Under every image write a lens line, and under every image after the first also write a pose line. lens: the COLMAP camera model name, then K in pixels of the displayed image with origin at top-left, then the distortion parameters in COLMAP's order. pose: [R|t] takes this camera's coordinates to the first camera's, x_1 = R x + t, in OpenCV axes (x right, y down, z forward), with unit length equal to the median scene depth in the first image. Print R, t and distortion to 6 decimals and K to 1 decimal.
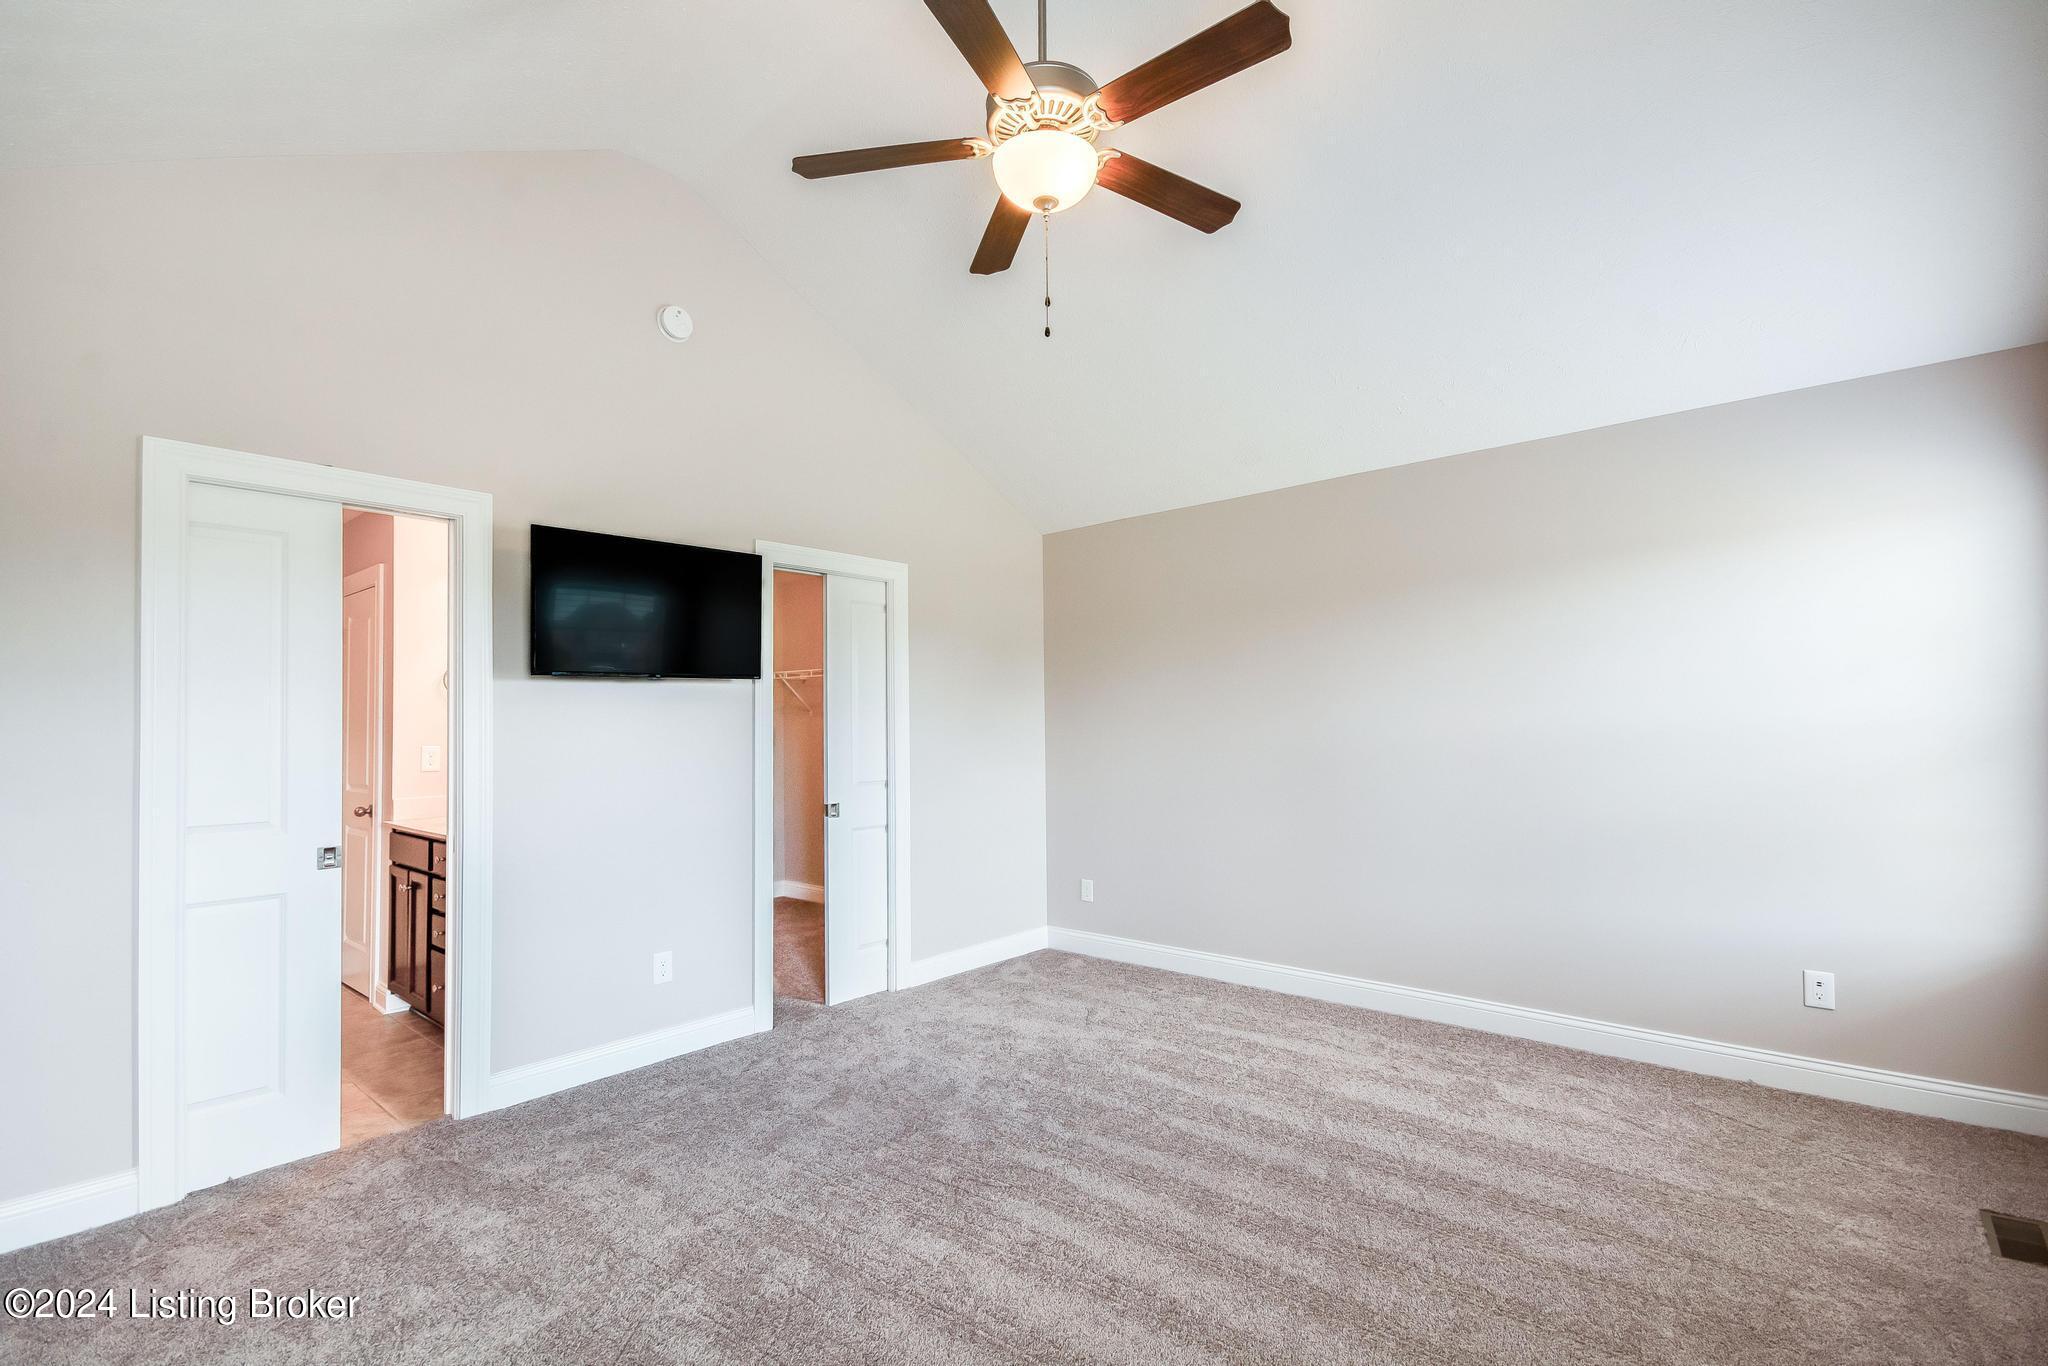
lens RADIAL K [[909.0, 0, 1024.8], [0, 909.0, 719.8], [0, 0, 1]] dist [0.000132, 0.000023]
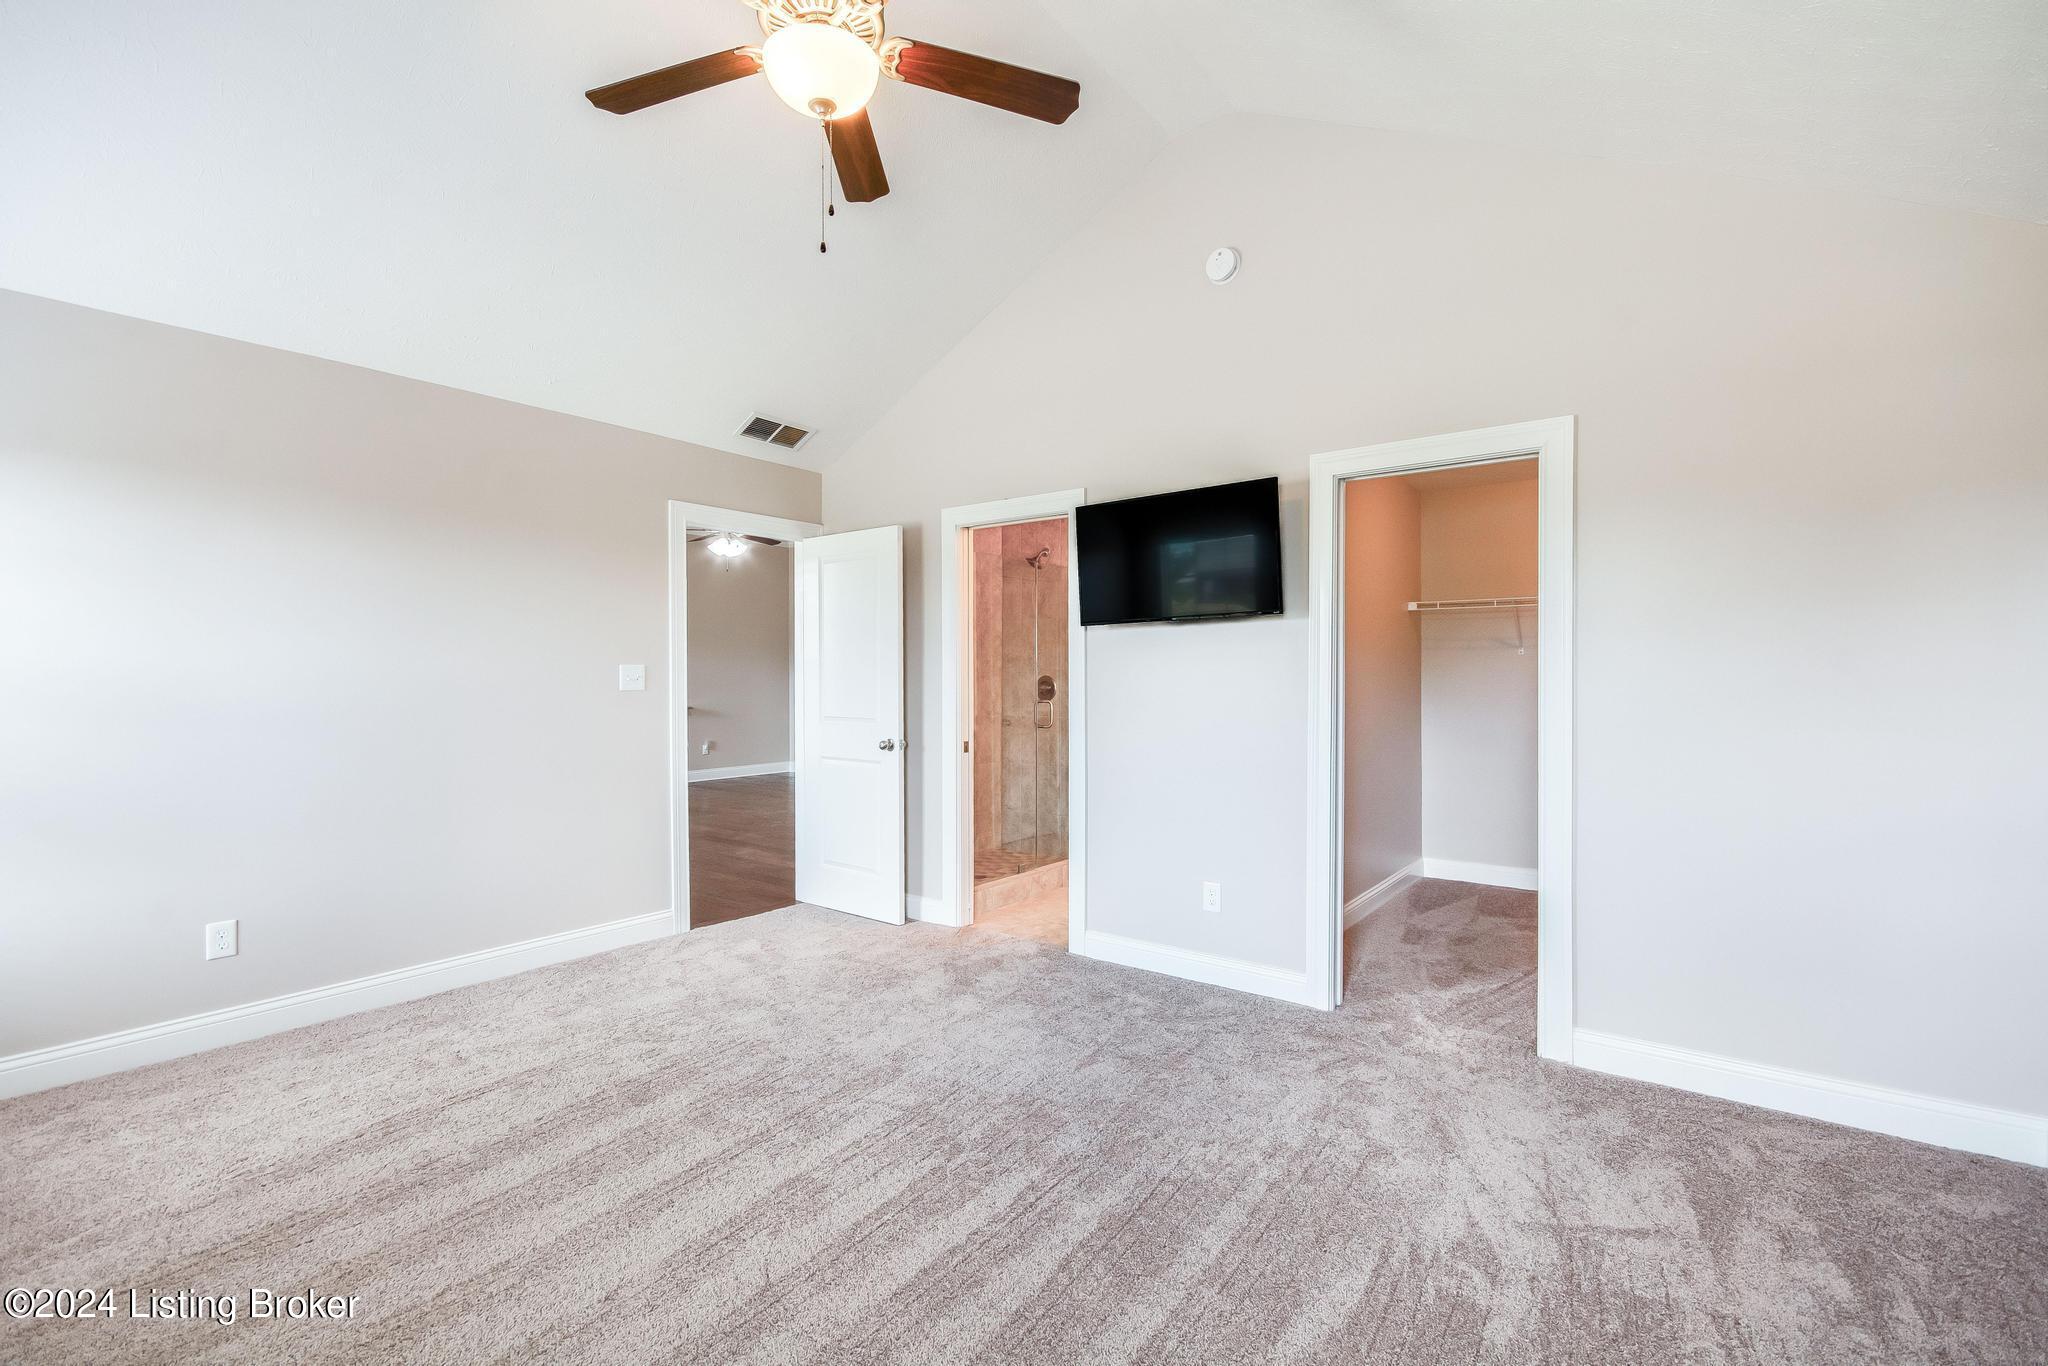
lens RADIAL K [[900.3, 0, 1024.0], [0, 900.3, 683.0], [0, 0, 1]] dist [-0.013592, -0.000060]
pose [[0.055129, 0.017162, -0.998332, 0.614598], [0.008563, 0.999807, 0.017660, 0.007360], [0.998443, -0.009522, 0.054972, 0.726362]]
